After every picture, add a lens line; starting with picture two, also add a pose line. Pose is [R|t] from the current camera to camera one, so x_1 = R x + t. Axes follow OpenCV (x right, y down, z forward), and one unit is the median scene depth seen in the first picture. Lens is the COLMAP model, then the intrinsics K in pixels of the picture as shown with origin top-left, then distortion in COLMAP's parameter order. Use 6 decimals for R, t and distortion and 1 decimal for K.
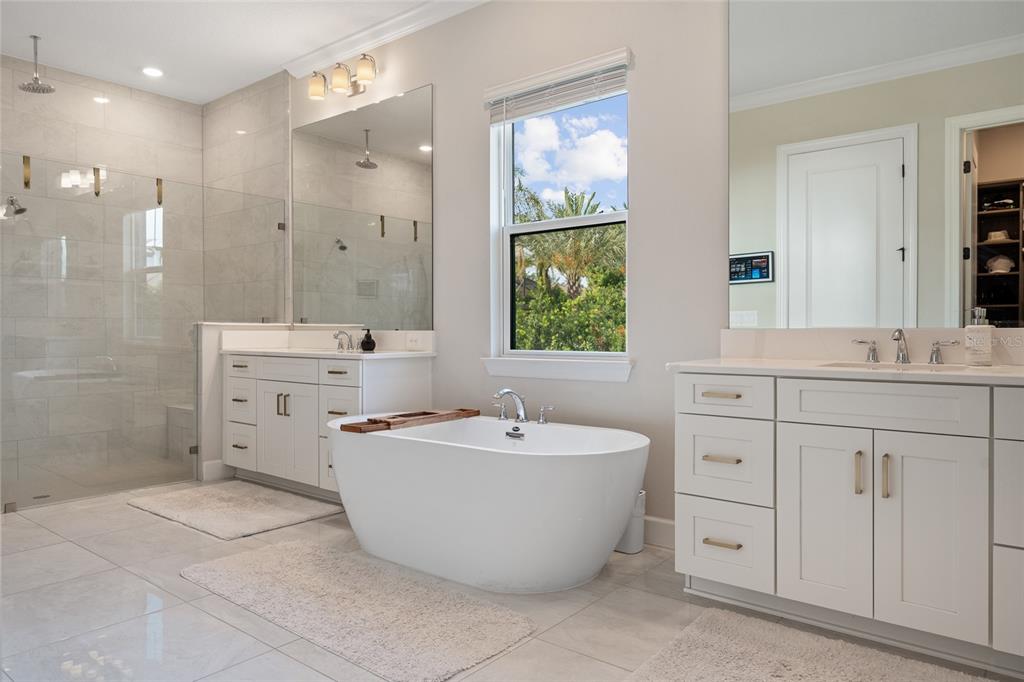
lens RADIAL K [[682.6, 0, 505.7], [0, 682.6, 338.0], [0, 0, 1]] dist [-0.005531, -0.001008]
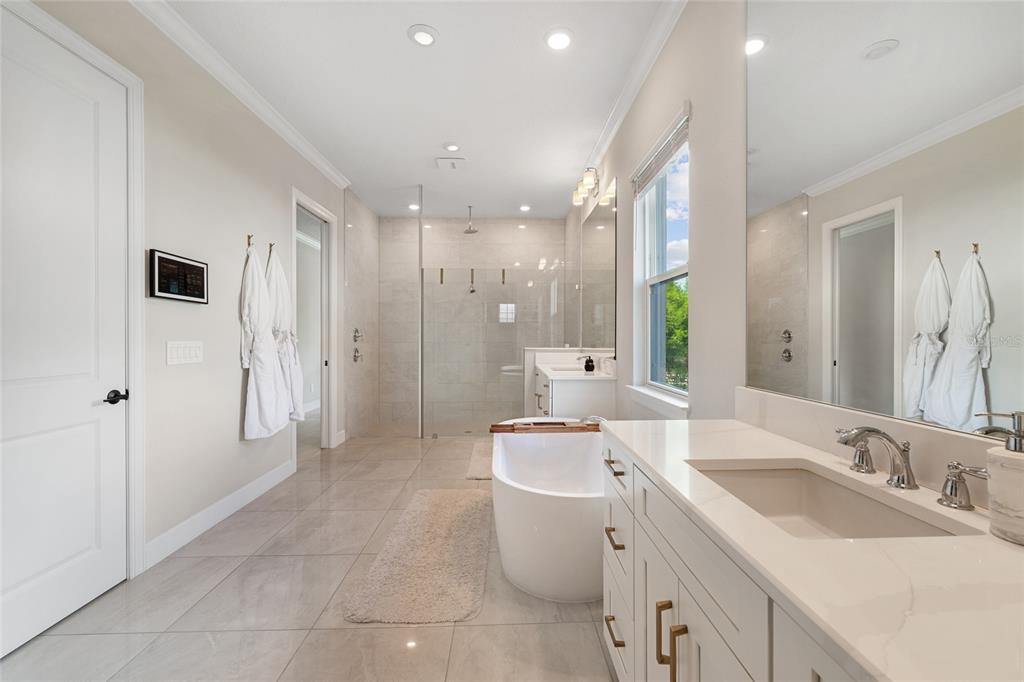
lens RADIAL K [[415.0, 0, 515.4], [0, 415.0, 340.5], [0, 0, 1]] dist [0.000234, -0.000174]
pose [[0.660401, 0.007268, -0.750878, 0.517447], [-0.008736, 0.999960, 0.001995, -0.067512], [0.750862, 0.005242, 0.660438, 0.433447]]
